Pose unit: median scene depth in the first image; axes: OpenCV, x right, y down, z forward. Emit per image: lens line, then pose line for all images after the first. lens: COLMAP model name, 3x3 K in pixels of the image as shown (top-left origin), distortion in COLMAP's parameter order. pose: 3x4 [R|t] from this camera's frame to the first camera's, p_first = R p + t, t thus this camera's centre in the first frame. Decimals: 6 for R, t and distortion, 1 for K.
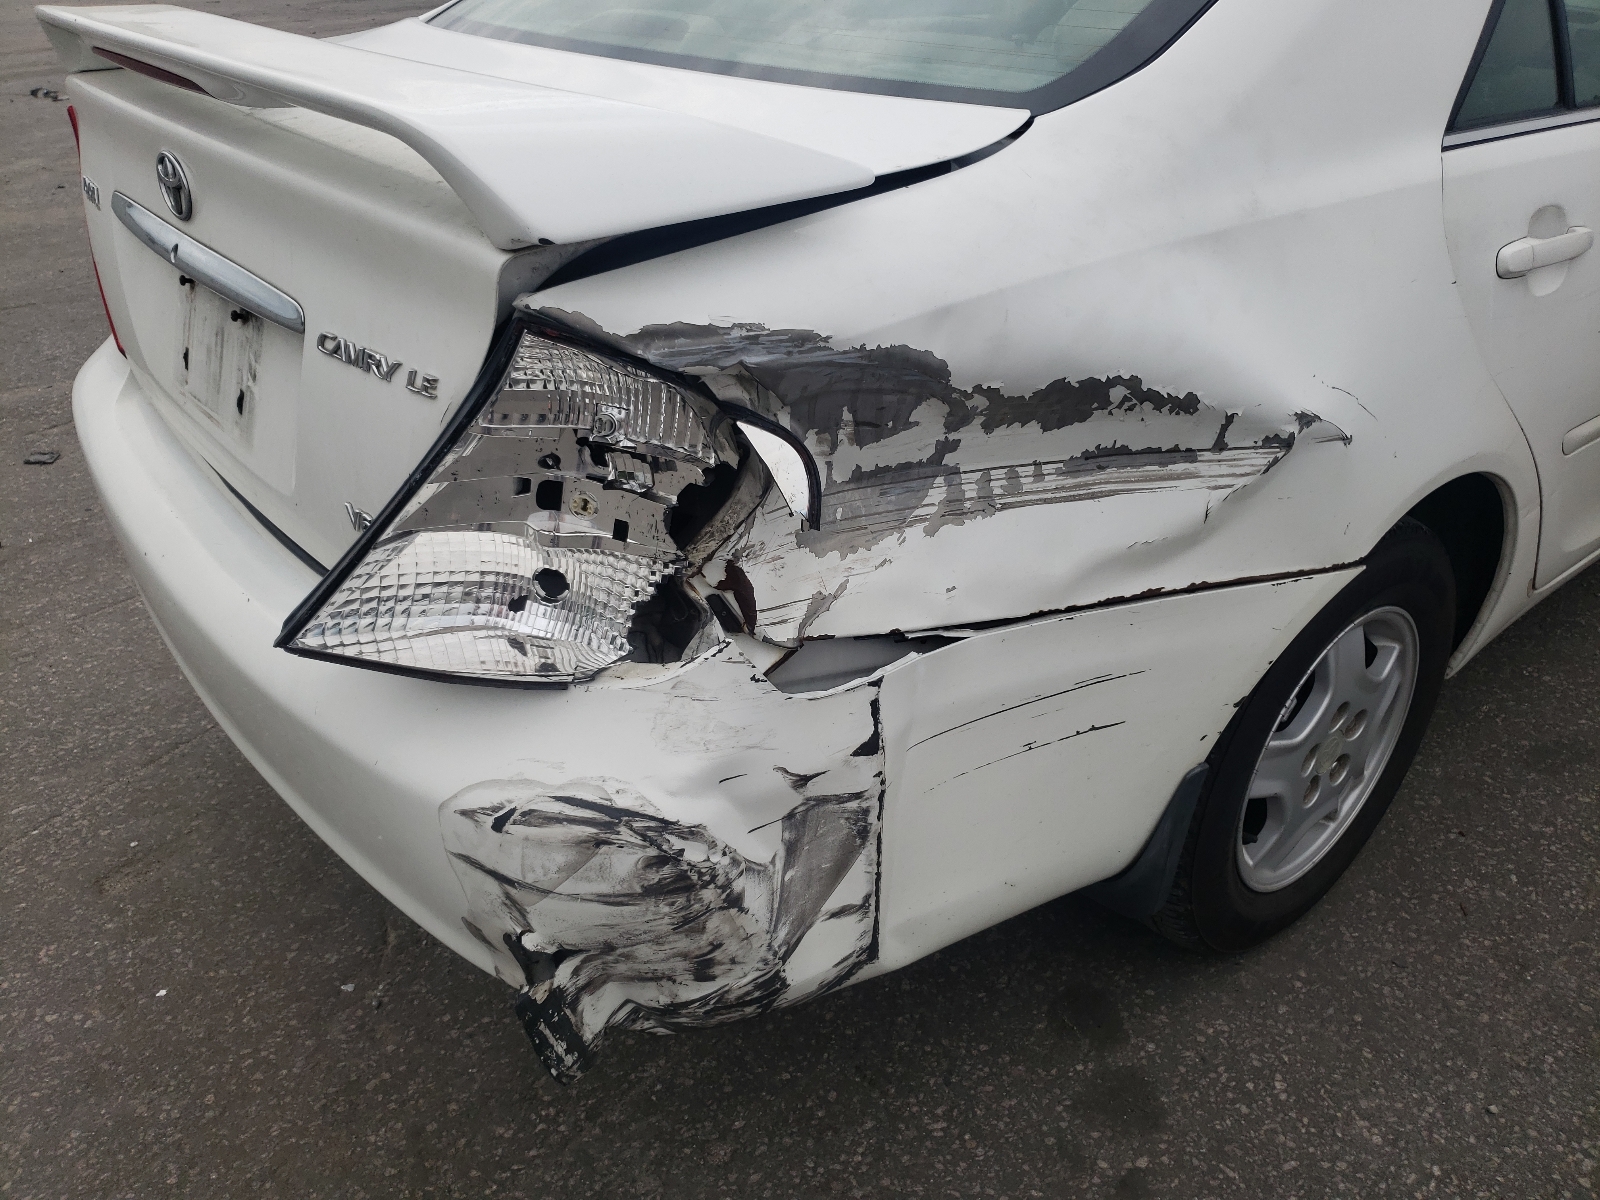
lens RADIAL K [[1190.1, 0, 800.0], [0, 1190.1, 600.0], [0, 0, 1]] dist [0.024539, -0.003335]
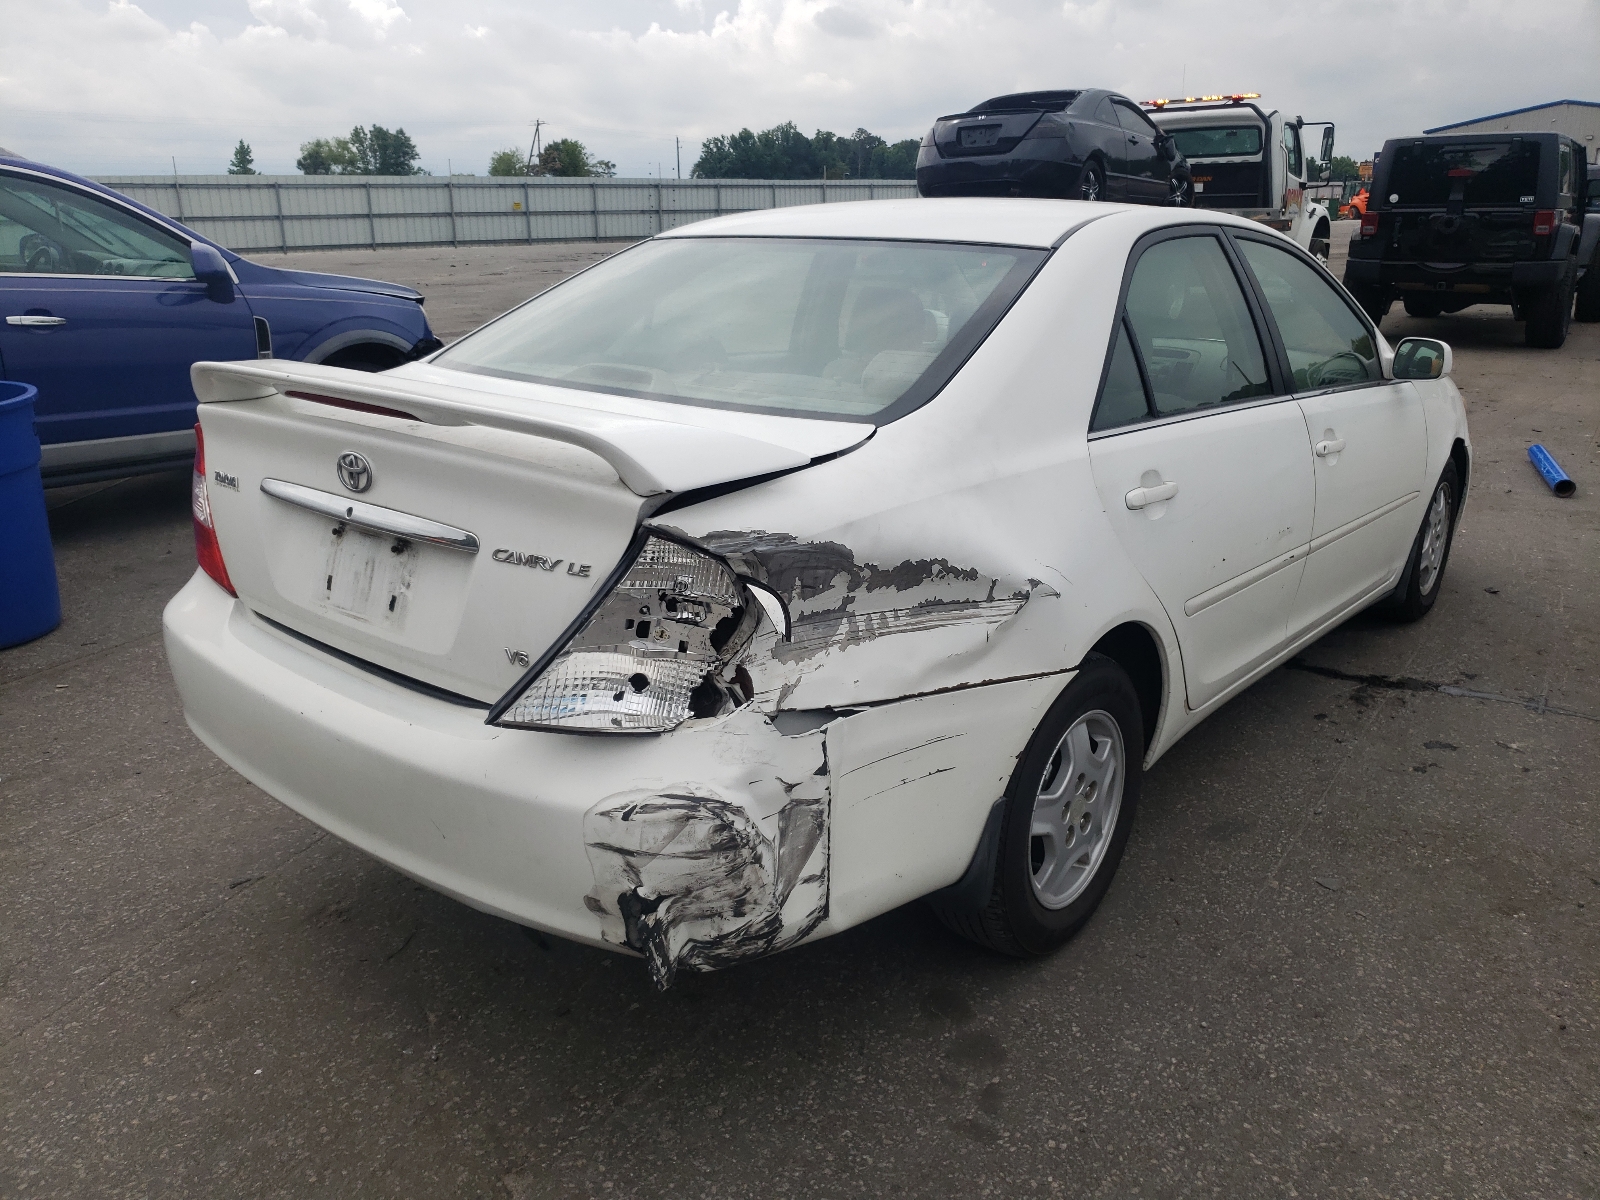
lens RADIAL K [[1224.9, 0, 800.0], [0, 1224.9, 600.0], [0, 0, 1]] dist [0.000686, 0.000731]
pose [[0.978114, -0.041368, 0.203918, -0.303430], [0.086926, 0.971657, -0.219832, 0.252827], [-0.189045, 0.232746, 0.953987, -0.697896]]
